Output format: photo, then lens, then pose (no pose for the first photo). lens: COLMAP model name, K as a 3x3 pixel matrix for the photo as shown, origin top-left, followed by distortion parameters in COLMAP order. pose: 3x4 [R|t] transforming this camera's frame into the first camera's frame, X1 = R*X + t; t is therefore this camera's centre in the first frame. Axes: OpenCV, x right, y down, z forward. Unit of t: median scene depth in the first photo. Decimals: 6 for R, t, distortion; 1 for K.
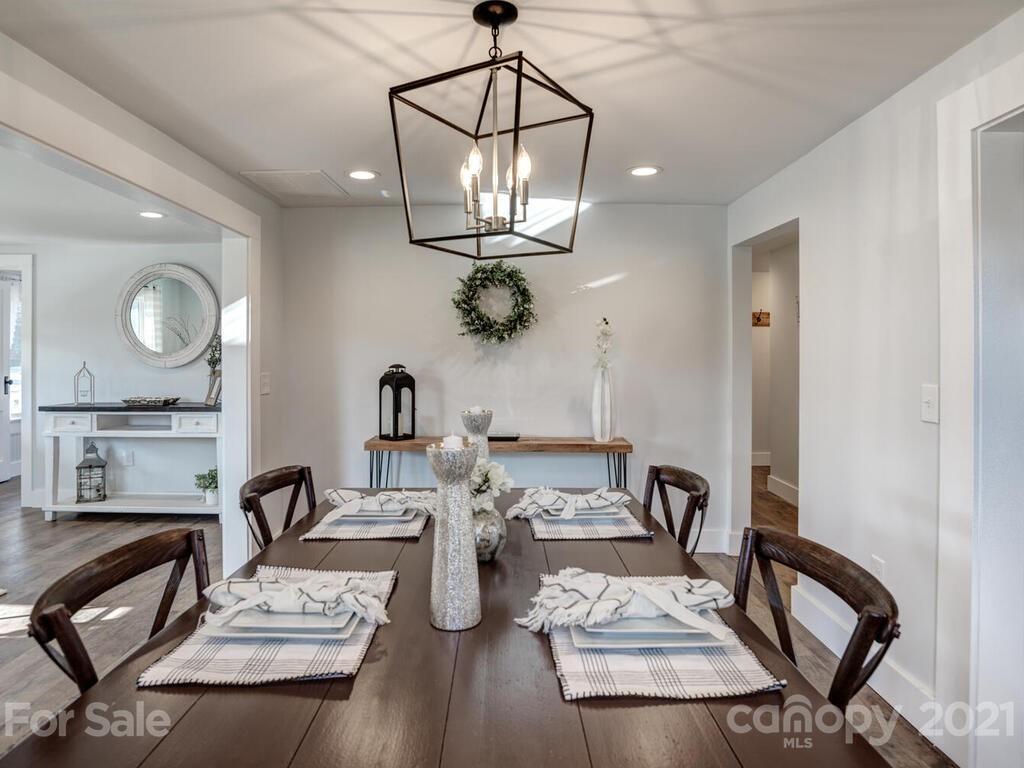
lens RADIAL K [[603.5, 0, 508.2], [0, 603.5, 350.6], [0, 0, 1]] dist [-0.059839, 0.029177]
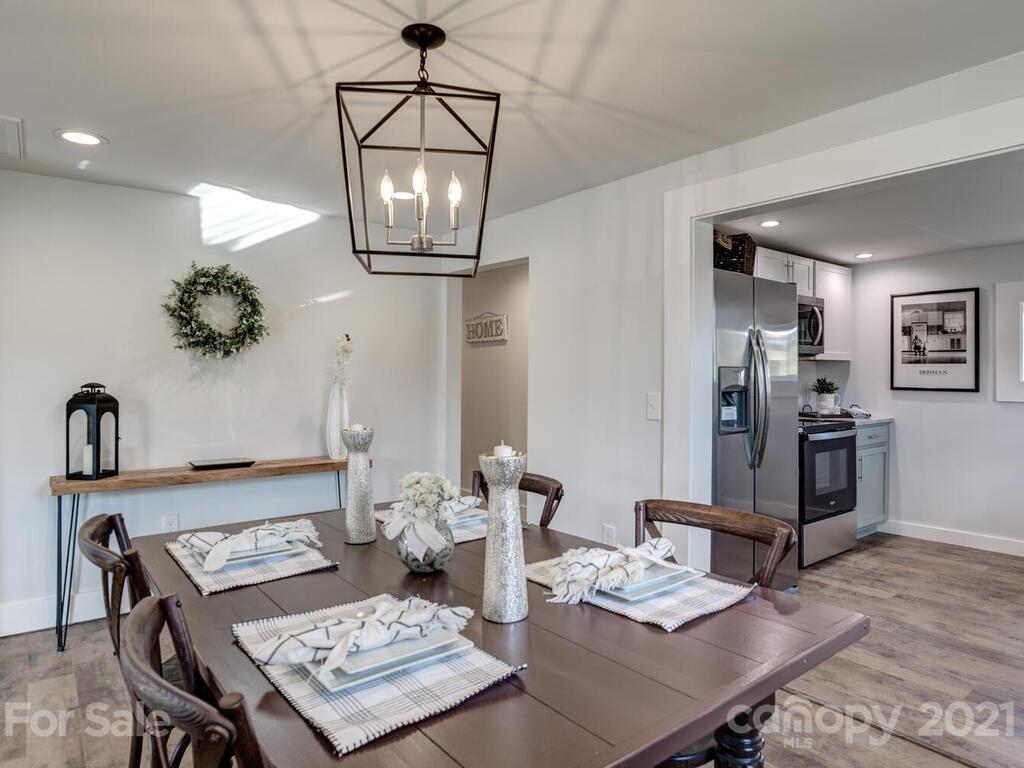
lens RADIAL K [[616.9, 0, 509.6], [0, 616.9, 370.0], [0, 0, 1]] dist [-0.064905, 0.029221]
pose [[0.784134, 0.003212, 0.620584, -0.246288], [-0.005215, 0.999985, 0.001412, 0.001694], [-0.620570, -0.004344, 0.784139, 0.039856]]
